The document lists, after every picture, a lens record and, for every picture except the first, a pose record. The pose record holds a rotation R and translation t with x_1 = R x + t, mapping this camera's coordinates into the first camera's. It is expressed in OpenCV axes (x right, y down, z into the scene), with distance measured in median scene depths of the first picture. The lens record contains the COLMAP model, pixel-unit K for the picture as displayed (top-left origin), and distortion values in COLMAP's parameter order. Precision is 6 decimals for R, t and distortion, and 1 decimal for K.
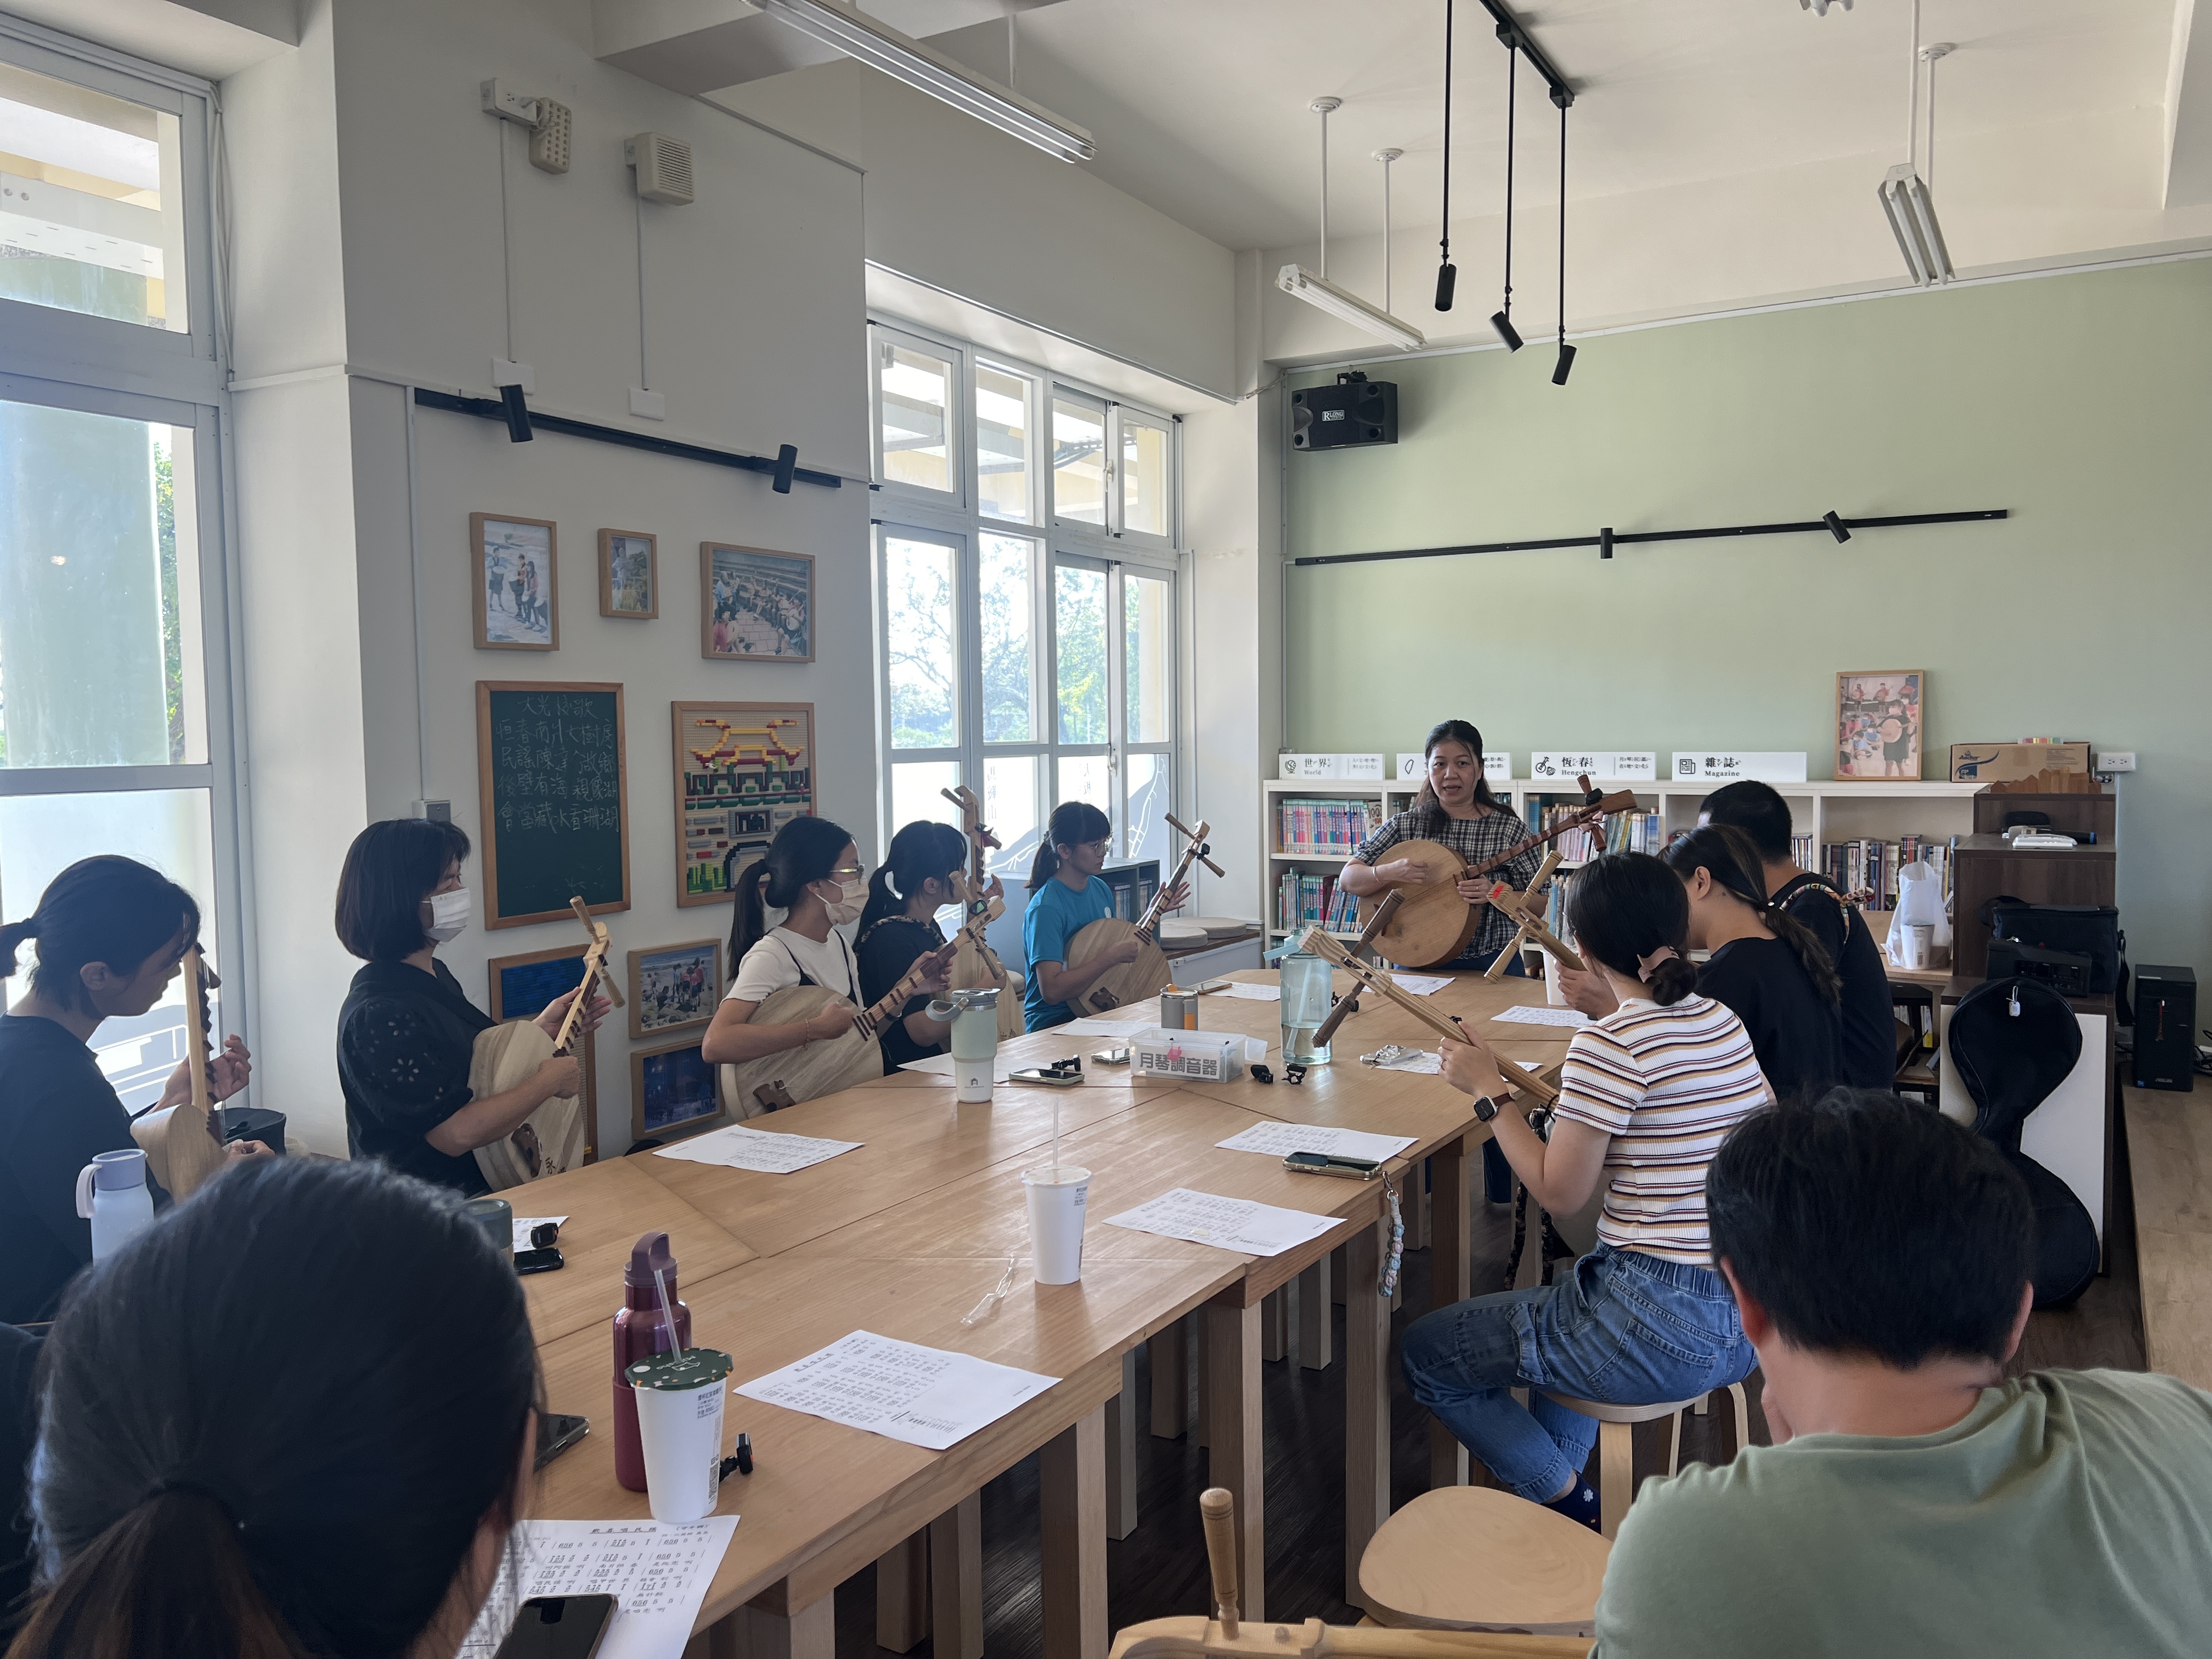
lens RADIAL K [[1676.2, 0, 1102.0], [0, 1676.2, 828.3], [0, 0, 1]] dist [0.039458, -0.032891]
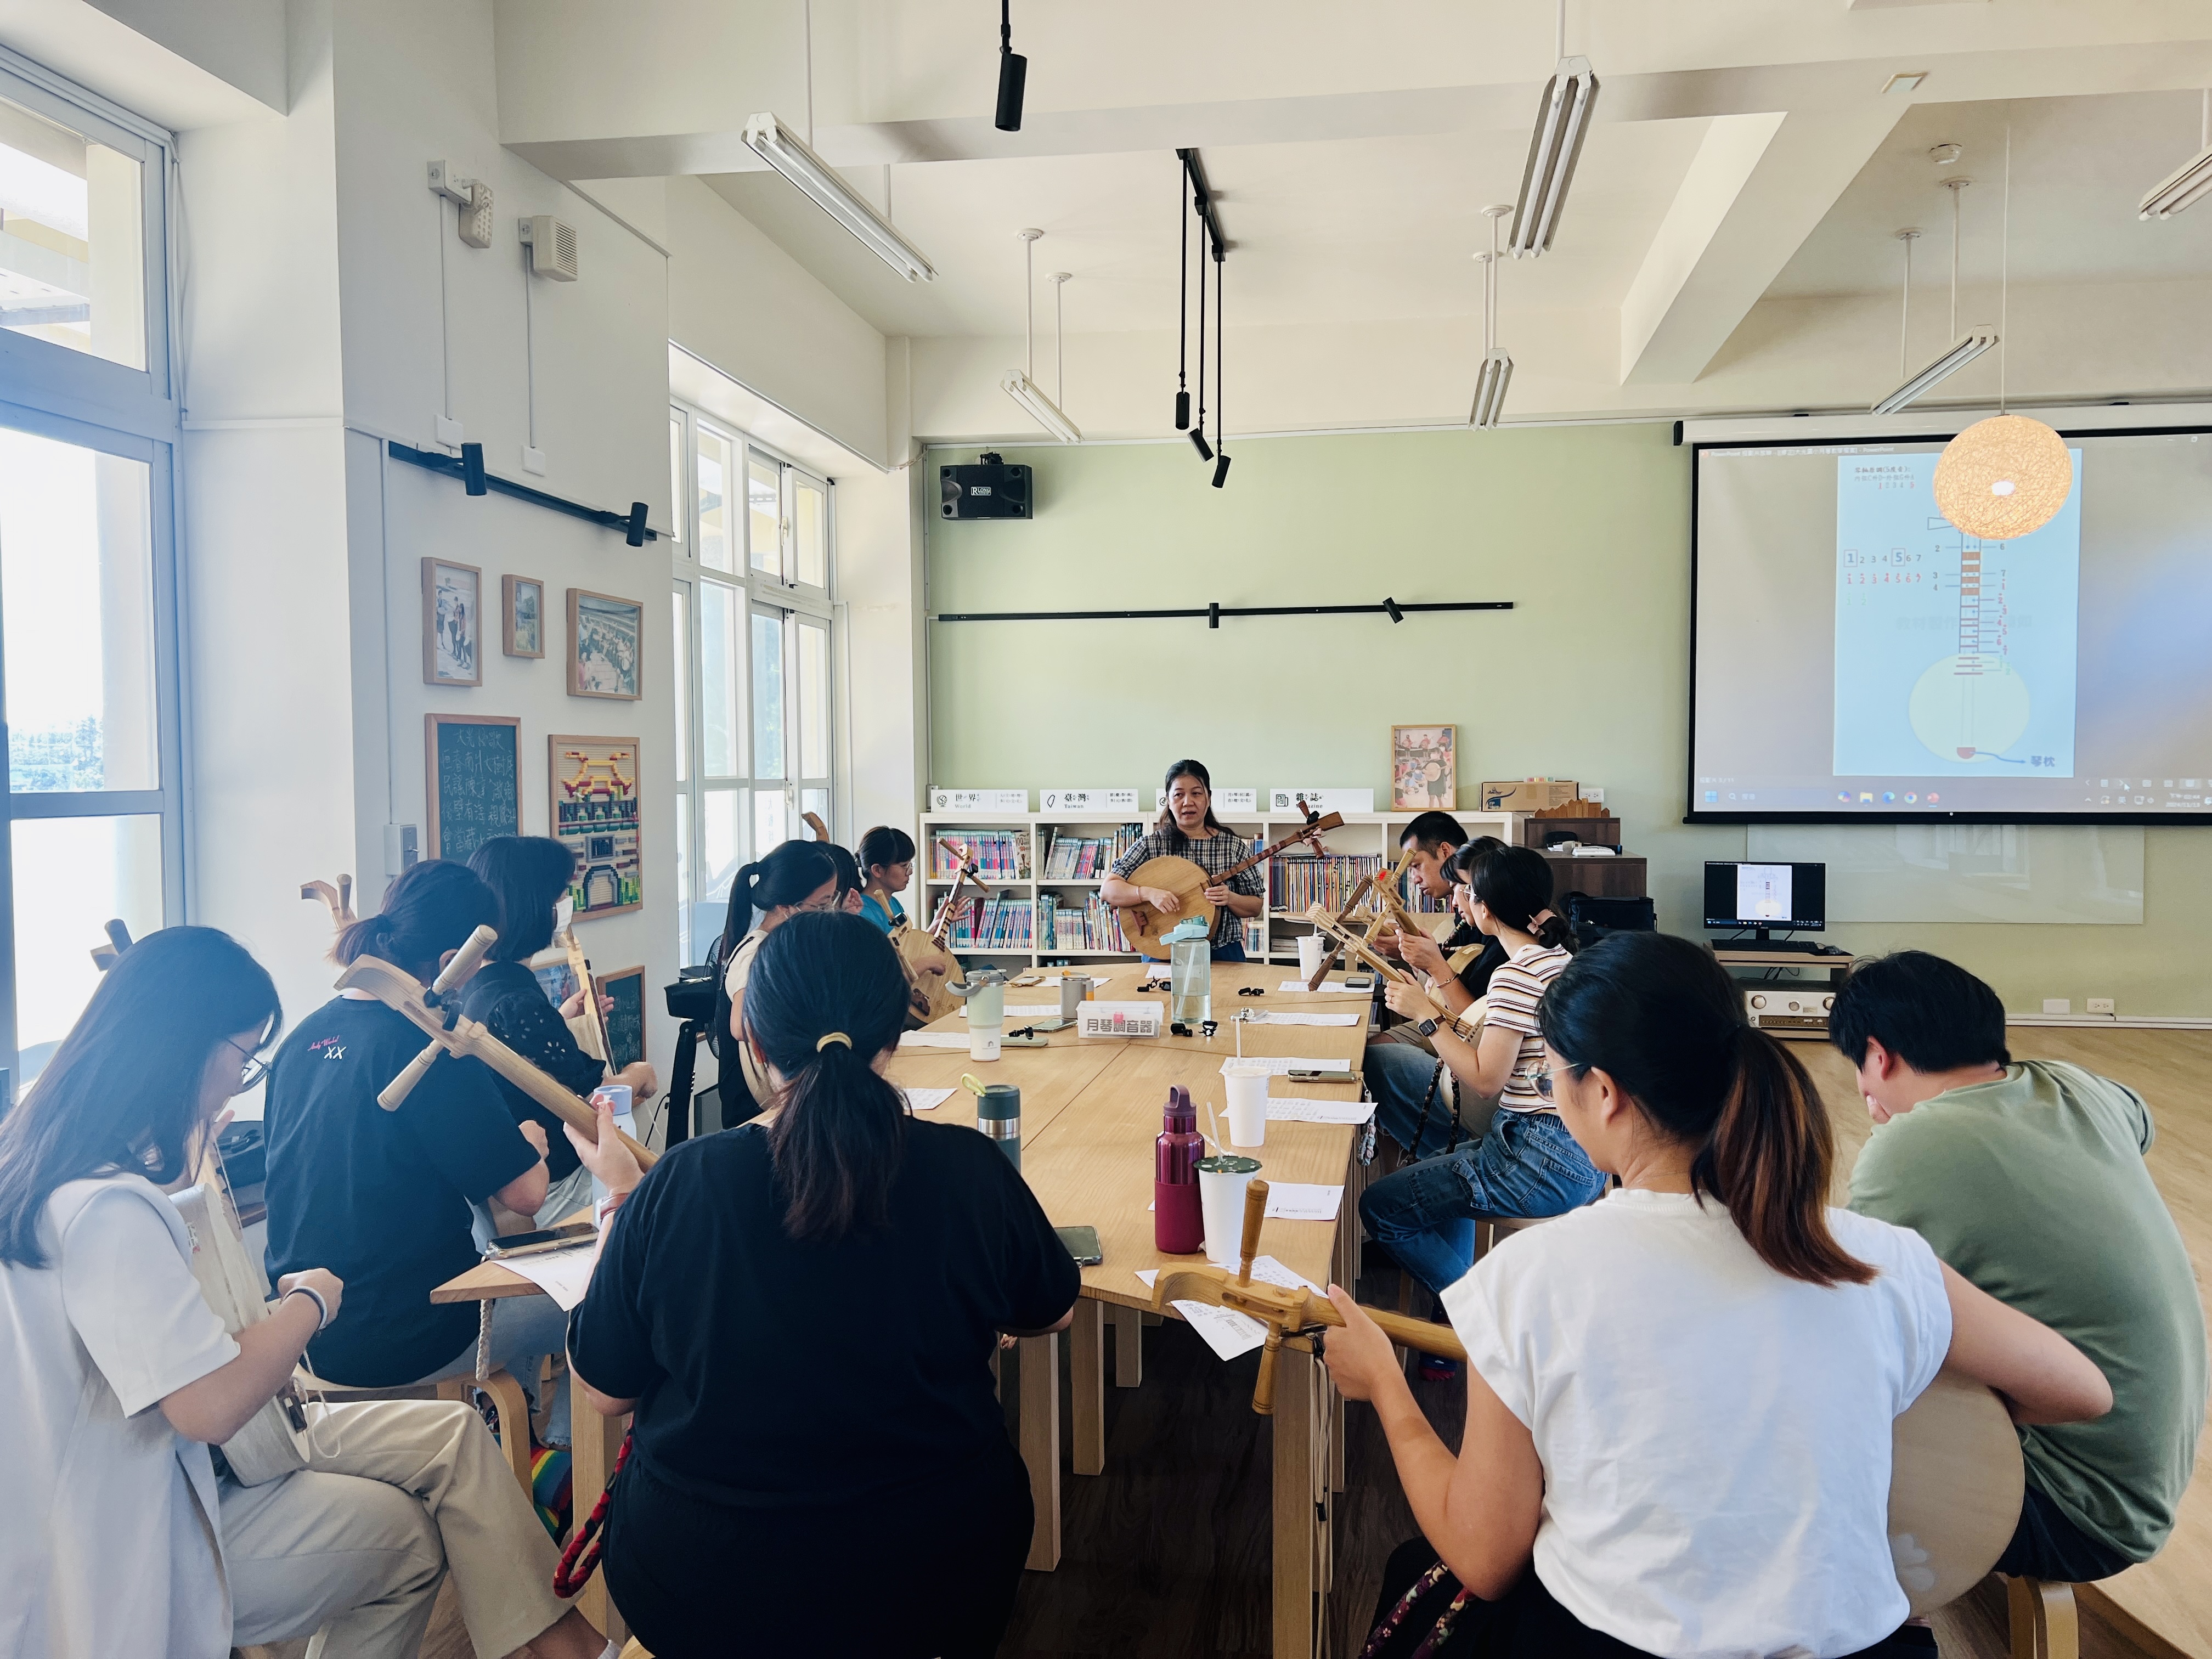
lens RADIAL K [[1676.2, 0, 1106.1], [0, 1676.2, 841.6], [0, 0, 1]] dist [0.039458, -0.032891]
pose [[0.936097, -0.008772, 0.351633, -0.285202], [0.015185, 0.999765, -0.015482, 0.014510], [-0.351414, 0.019832, 0.936010, -0.130031]]
